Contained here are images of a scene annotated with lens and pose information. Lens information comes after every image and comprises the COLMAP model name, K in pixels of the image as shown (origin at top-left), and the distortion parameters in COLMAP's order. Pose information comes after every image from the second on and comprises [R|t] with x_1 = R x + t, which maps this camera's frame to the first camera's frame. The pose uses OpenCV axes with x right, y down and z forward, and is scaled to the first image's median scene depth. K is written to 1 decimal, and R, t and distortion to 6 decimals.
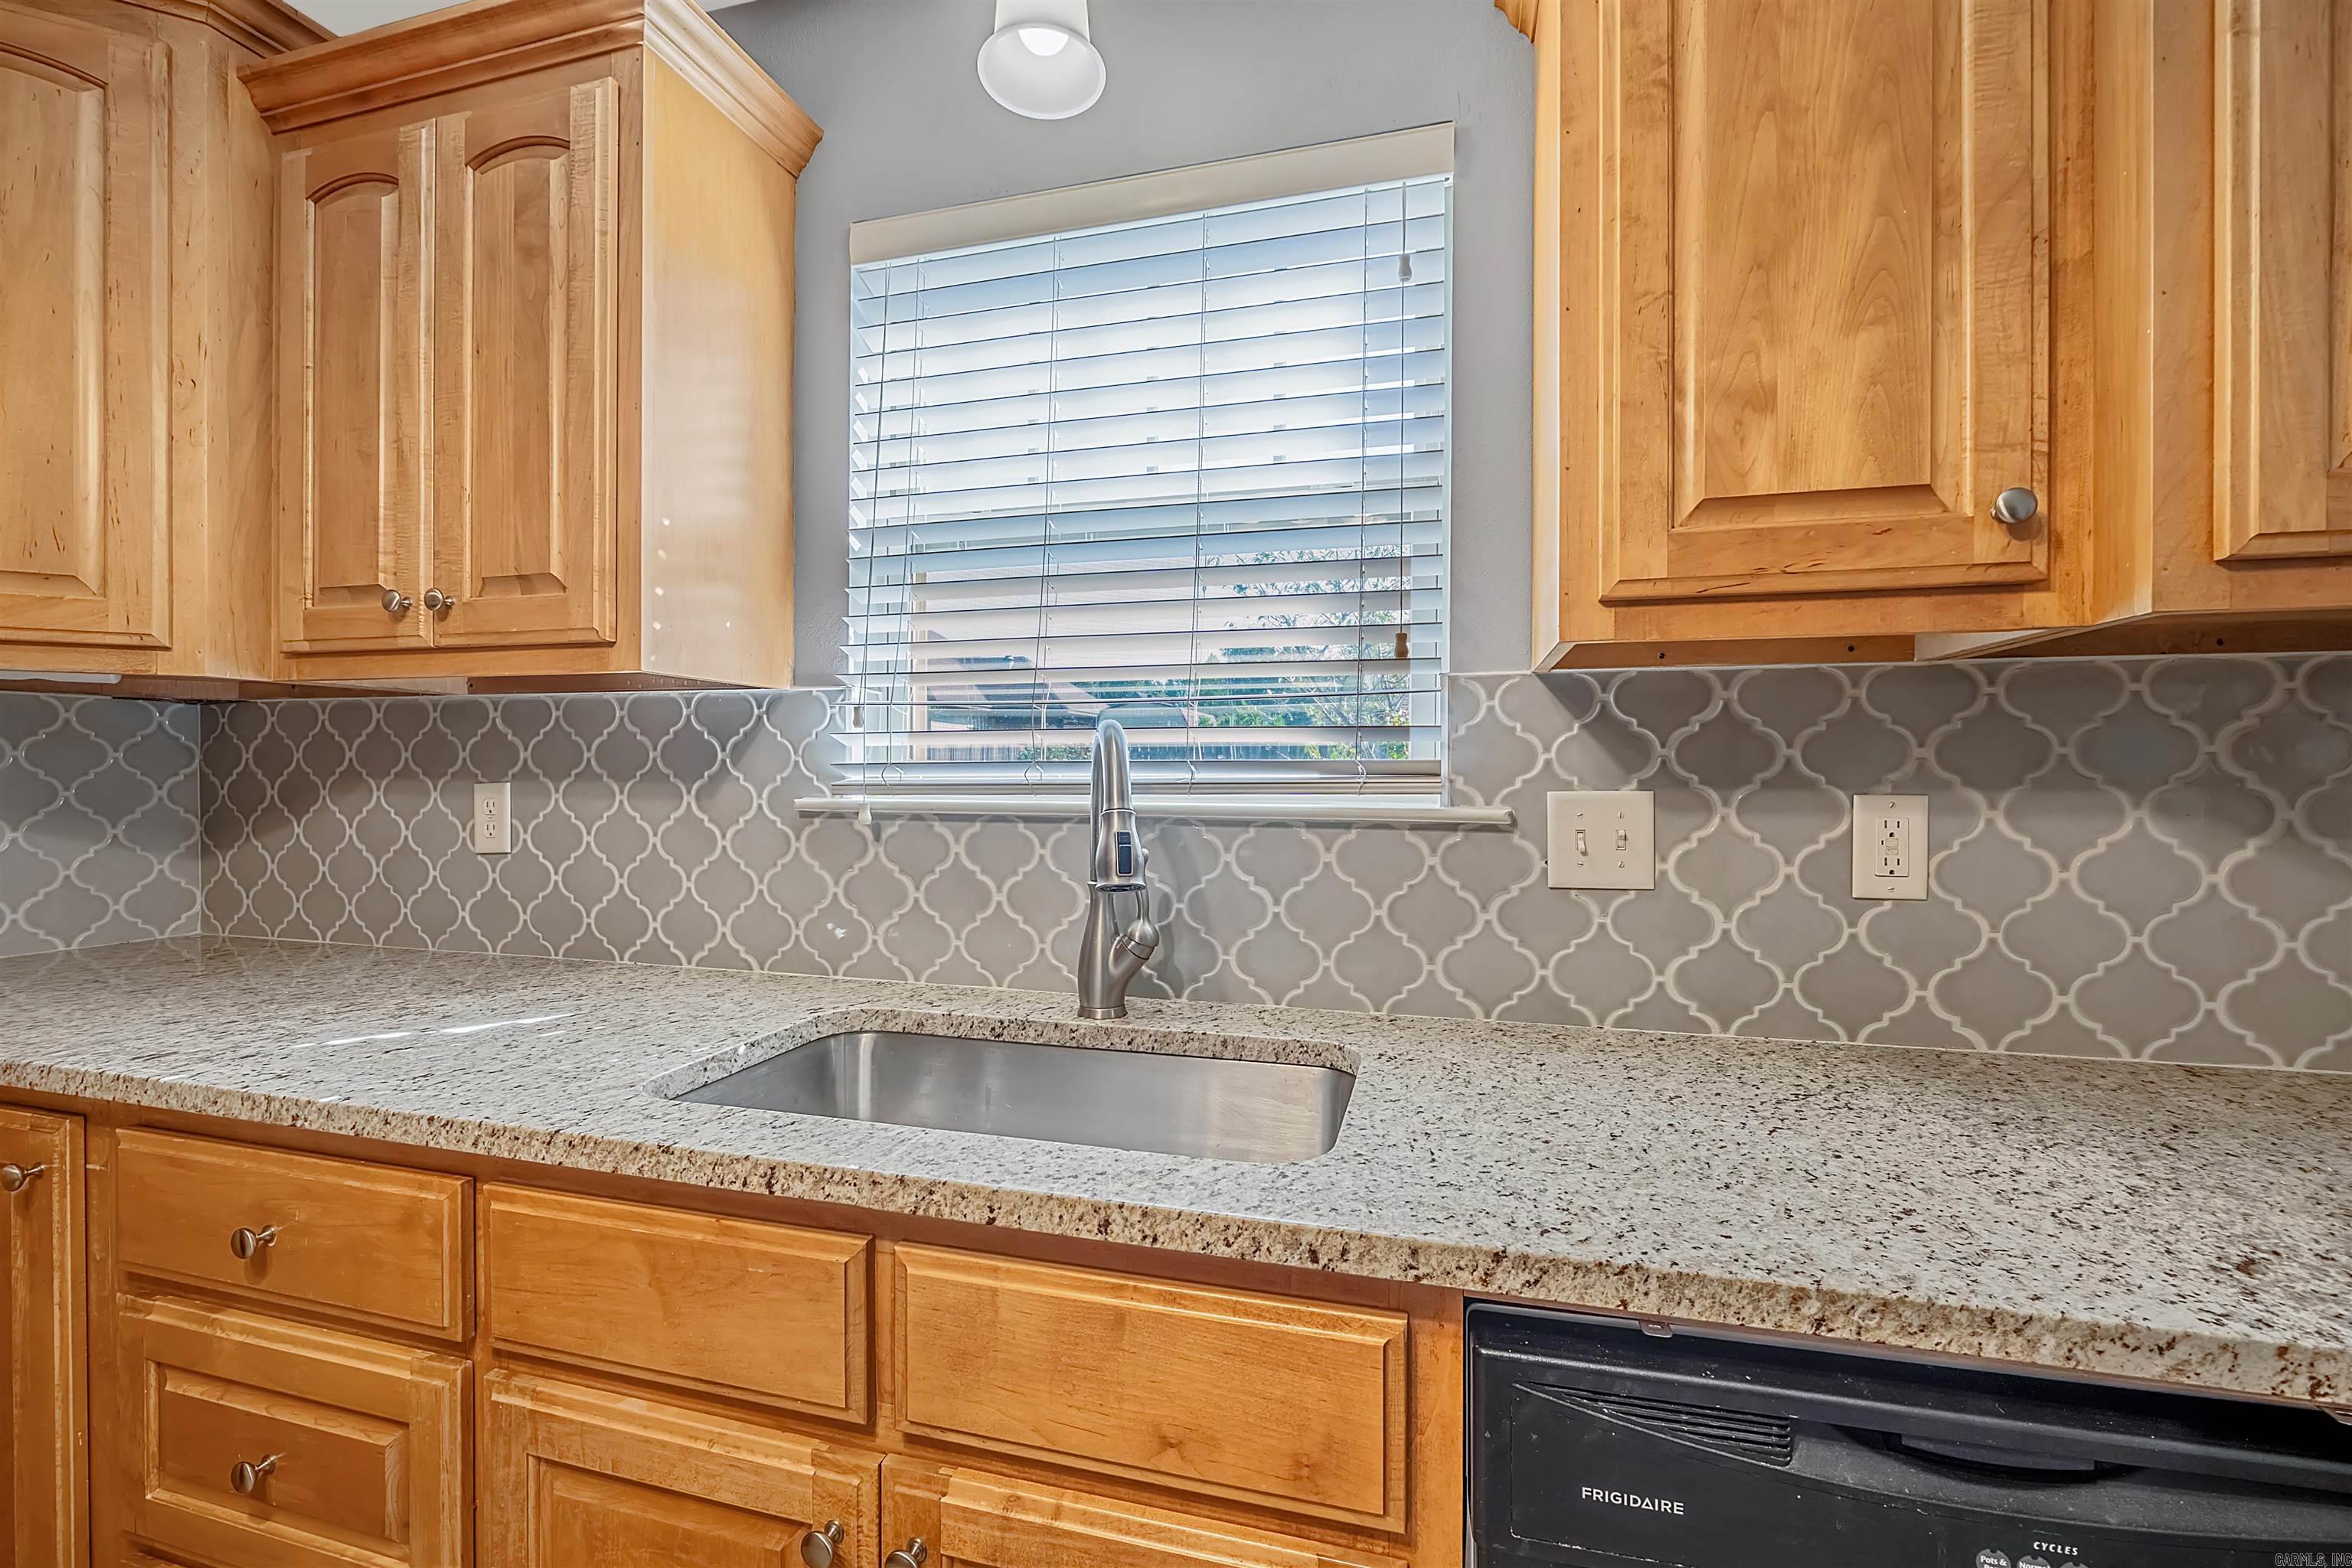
lens RADIAL K [[1006.5, 0, 1173.1], [0, 1006.5, 780.4], [0, 0, 1]] dist [-0.006125, -0.000457]
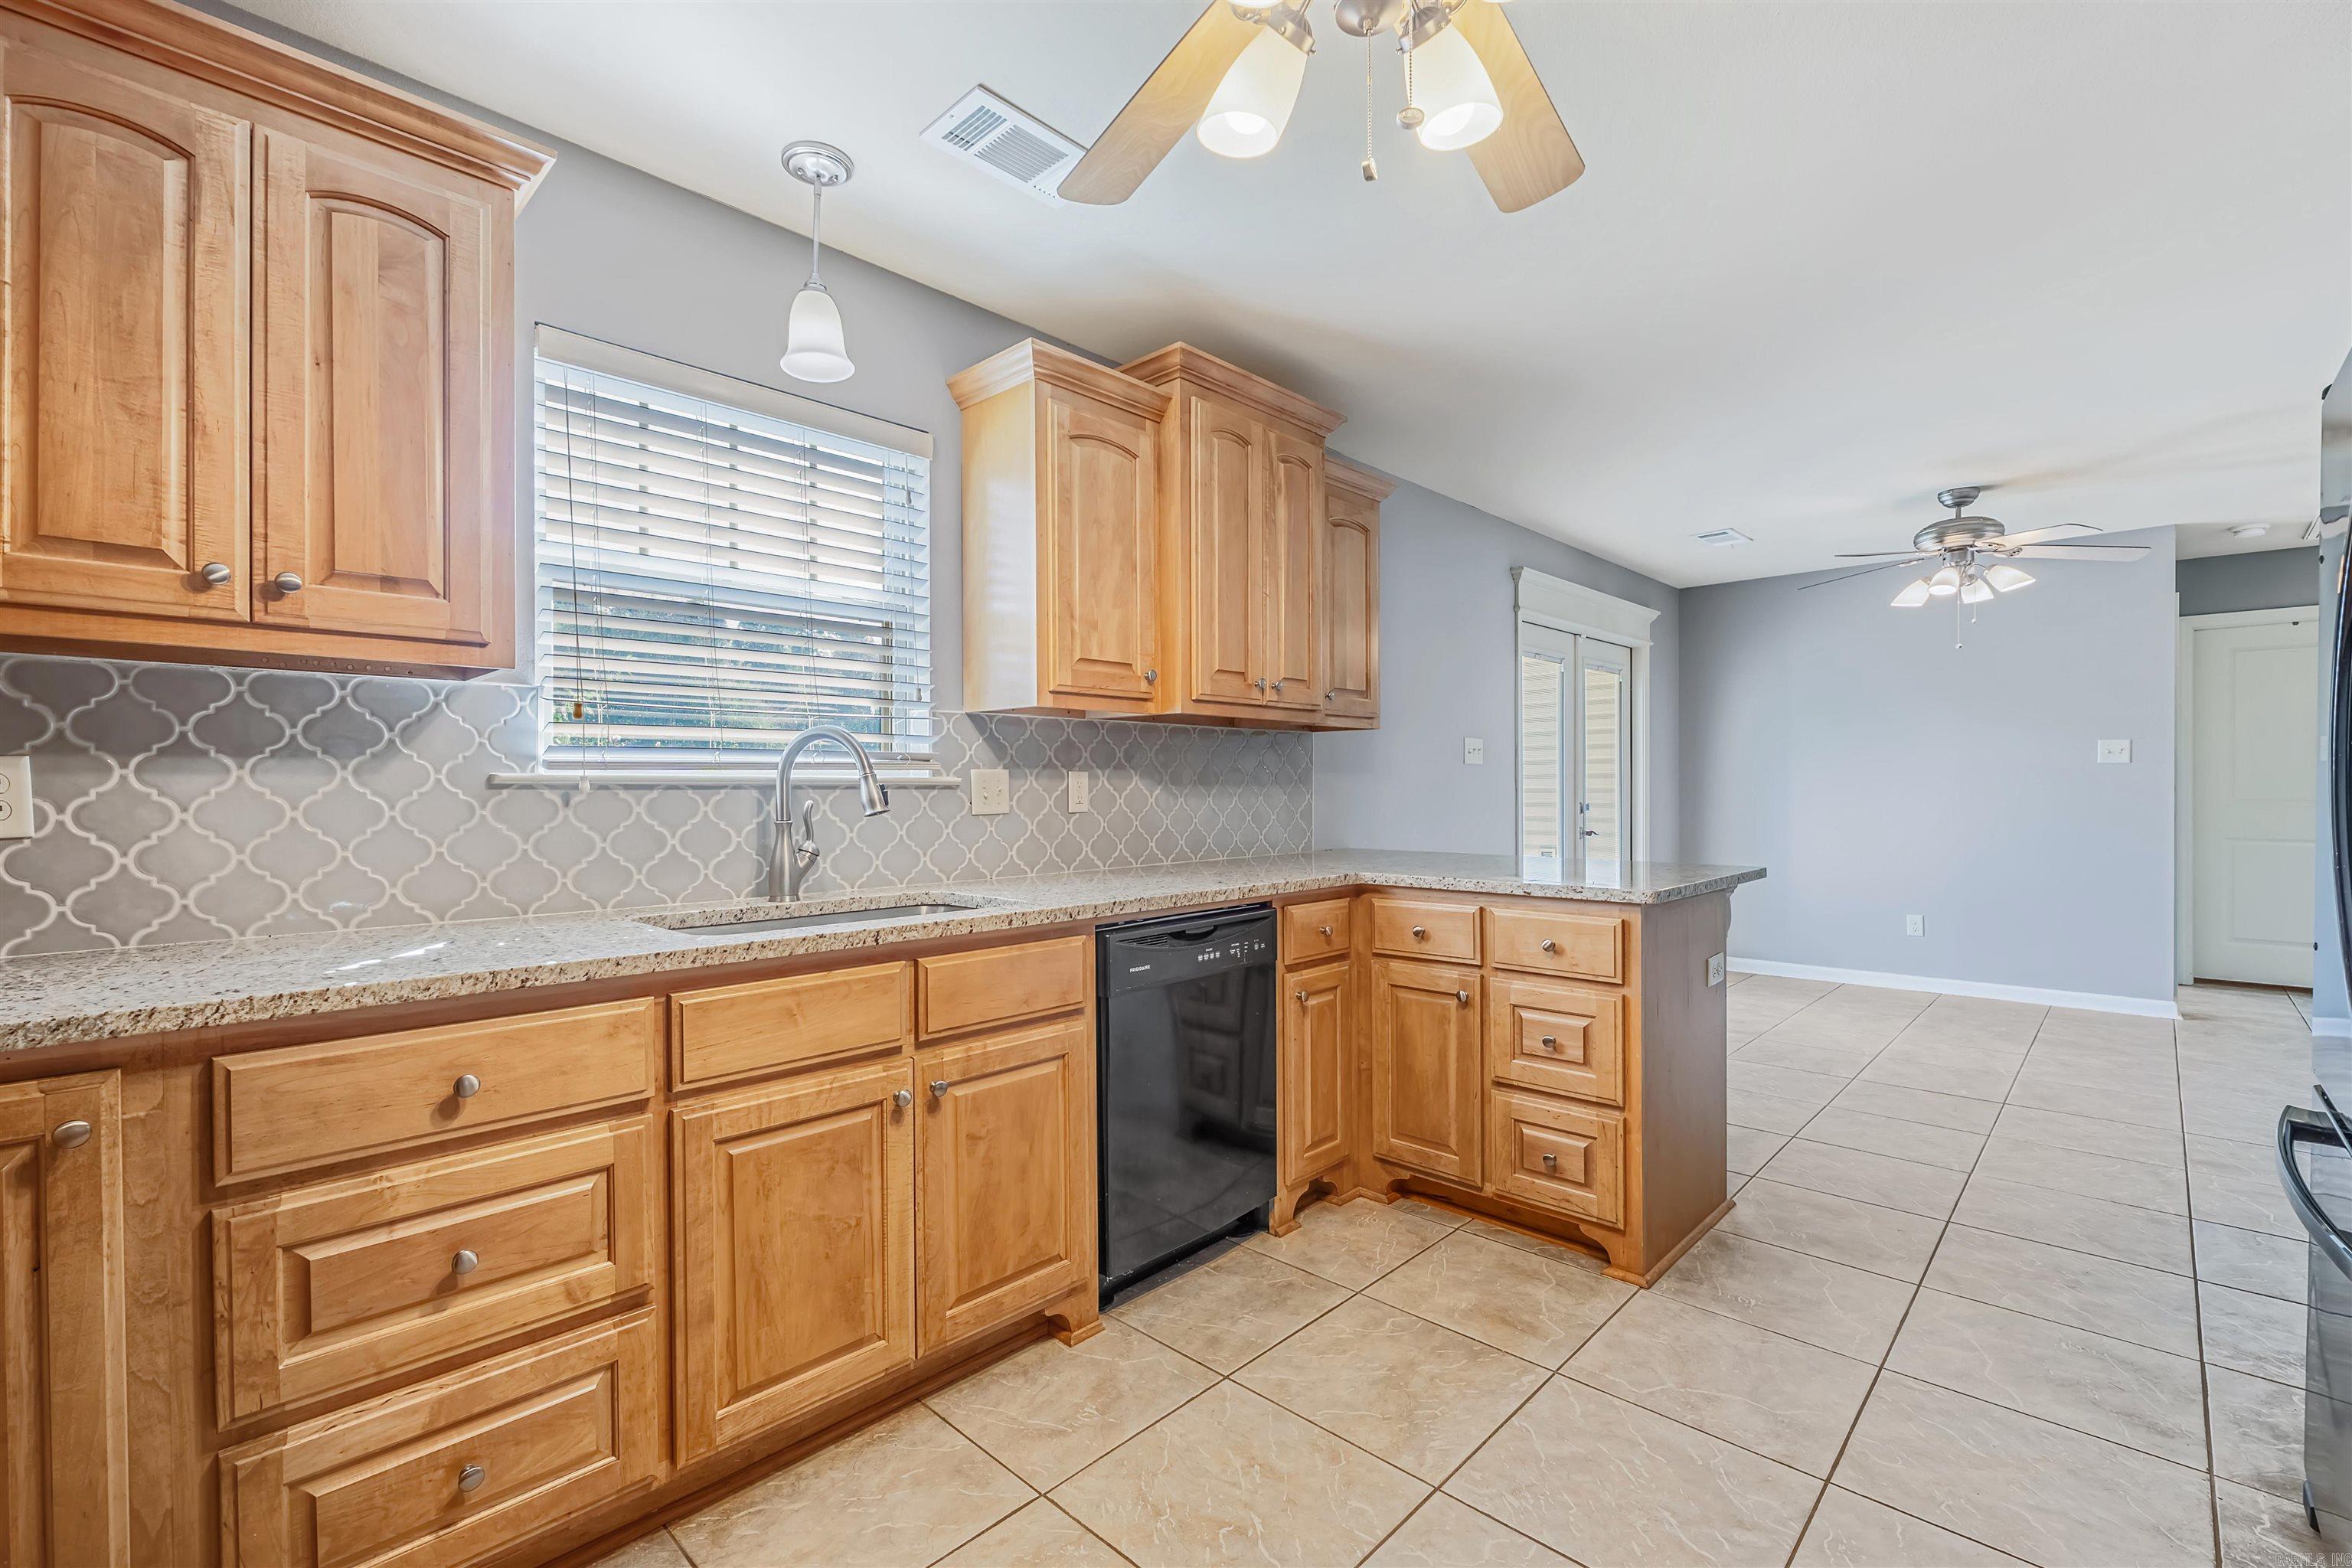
lens RADIAL K [[1020.0, 0, 1170.1], [0, 1020.0, 790.3], [0, 0, 1]] dist [-0.000135, -0.000104]
pose [[0.474377, -0.006143, 0.880300, -1.266710], [0.011168, 0.999937, 0.000960, 0.054876], [-0.880251, 0.009376, 0.474416, -0.369251]]
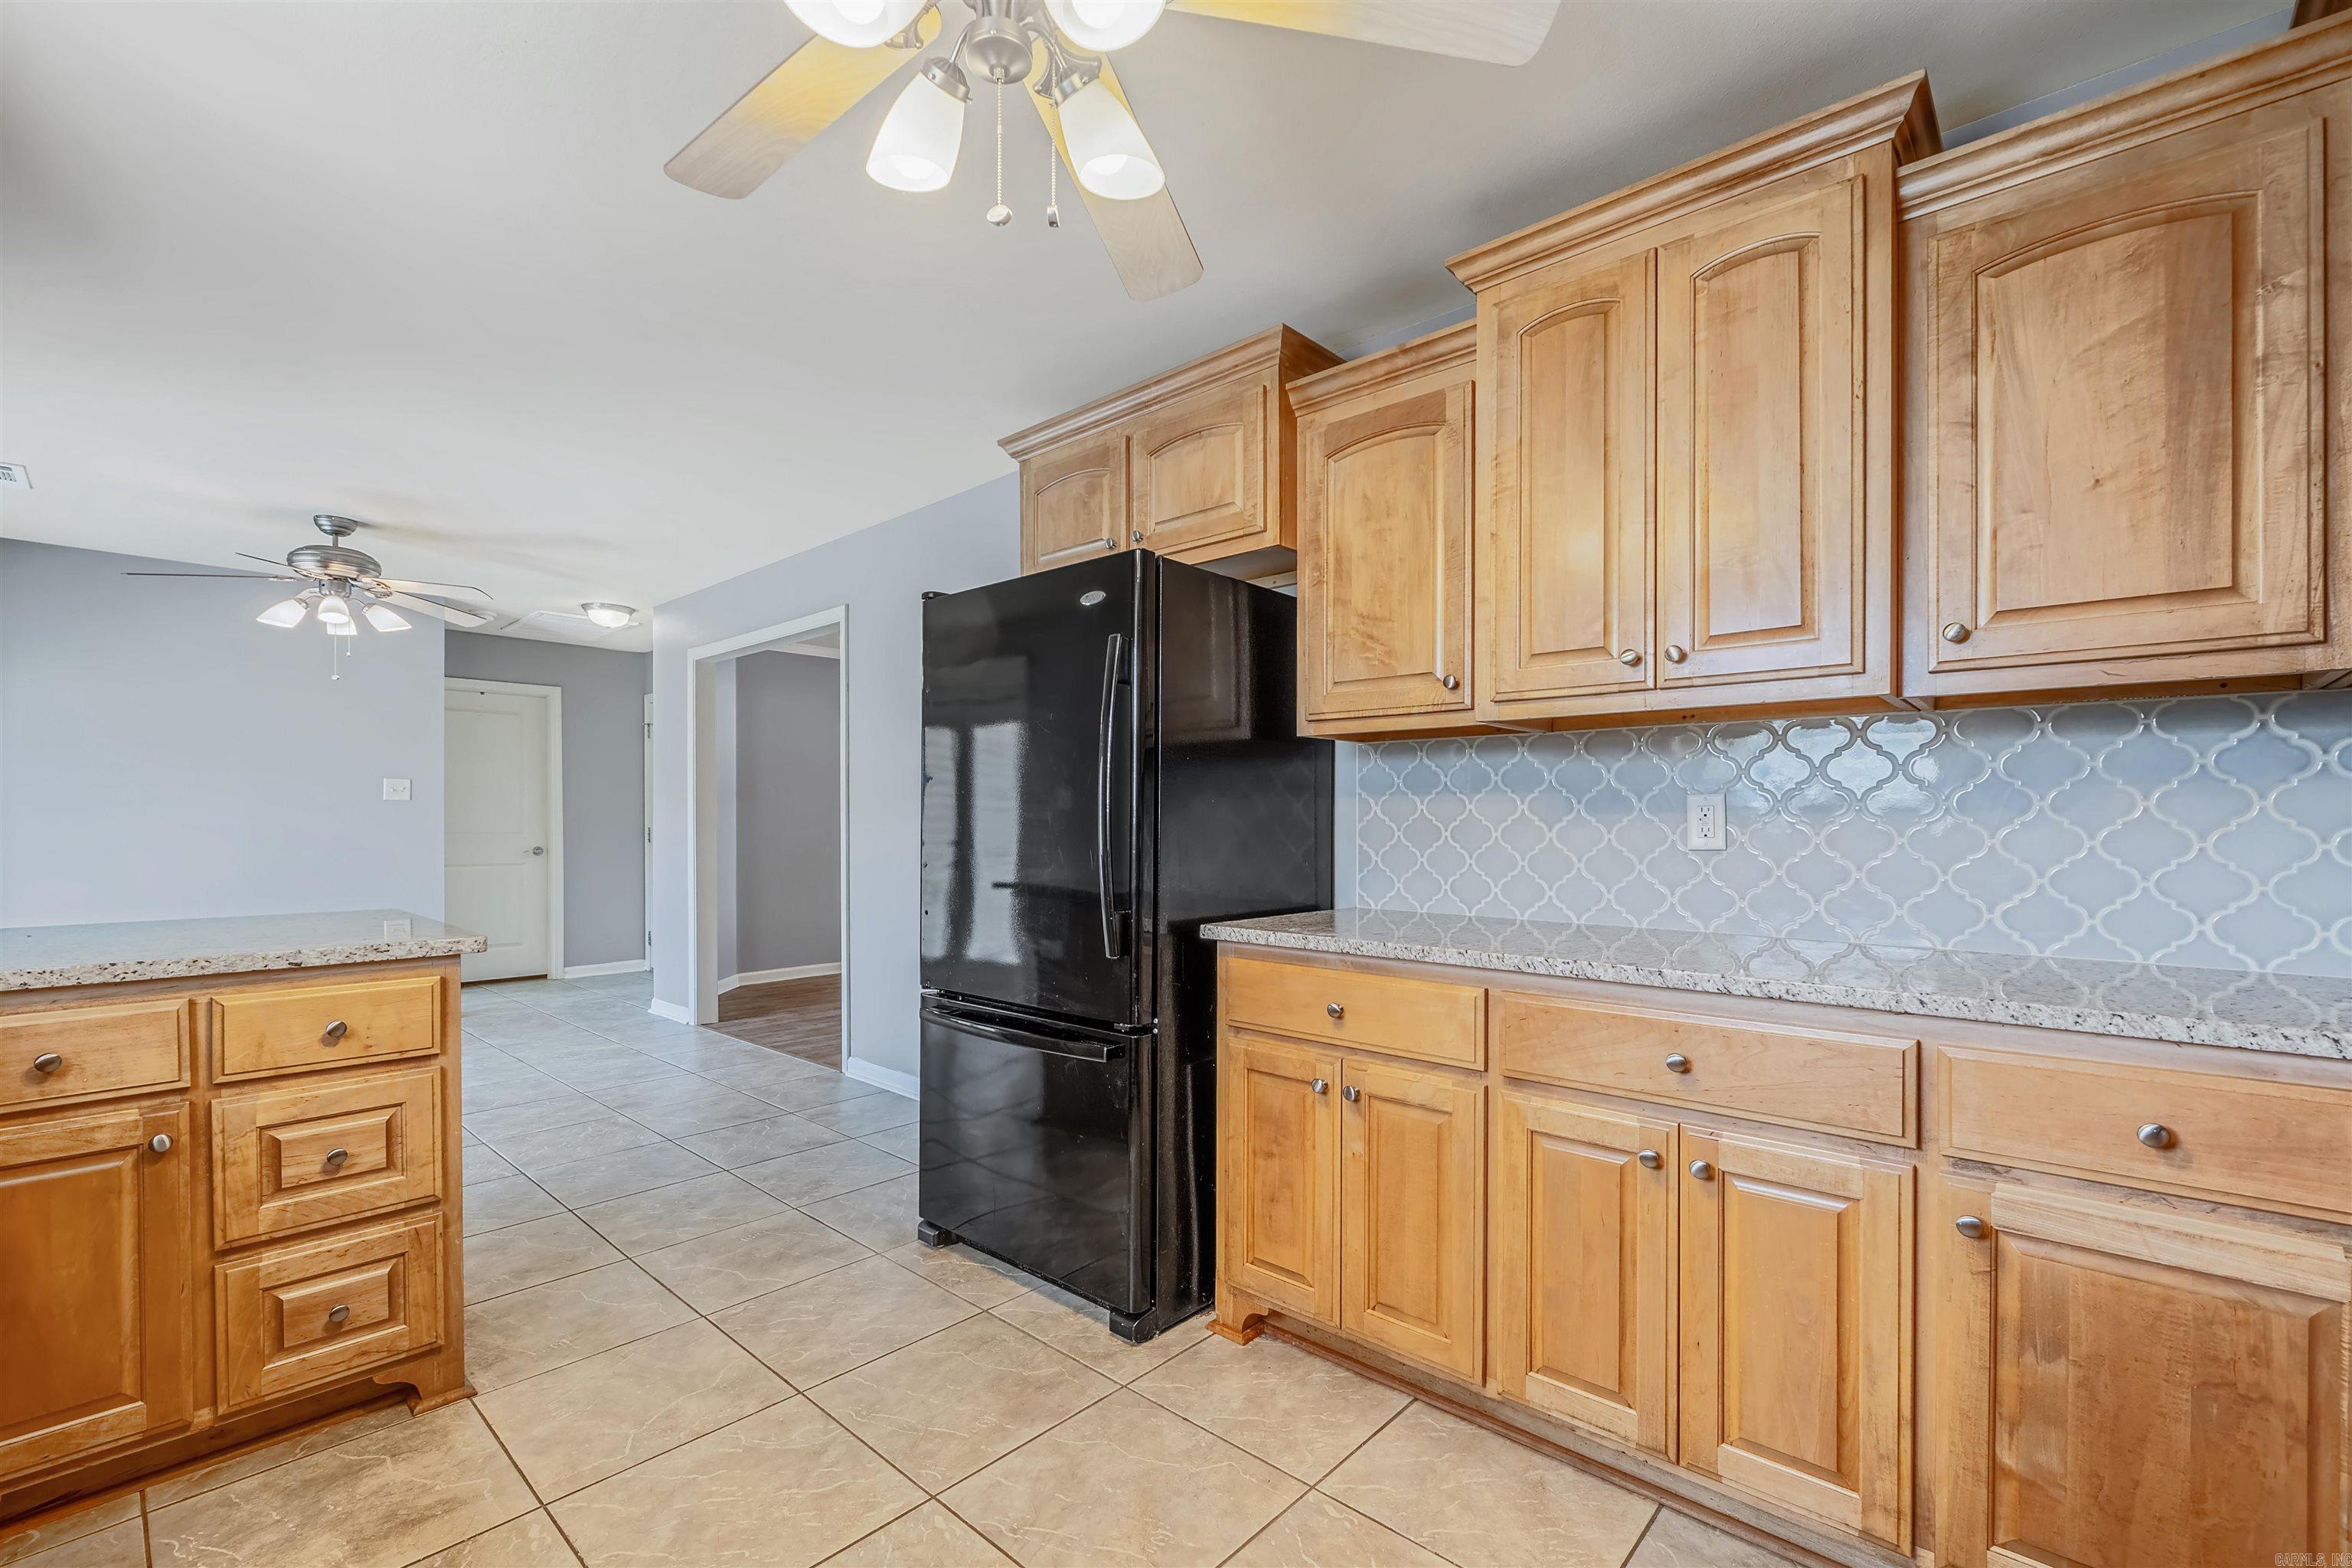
lens RADIAL K [[1014.7, 0, 1166.6], [0, 1014.7, 822.3], [0, 0, 1]] dist [-0.000260, -0.000020]
pose [[-0.890769, -0.003000, 0.454447, -0.940764], [0.001152, 0.999960, 0.008861, 0.052708], [-0.454455, 0.008416, -0.890730, 0.655422]]
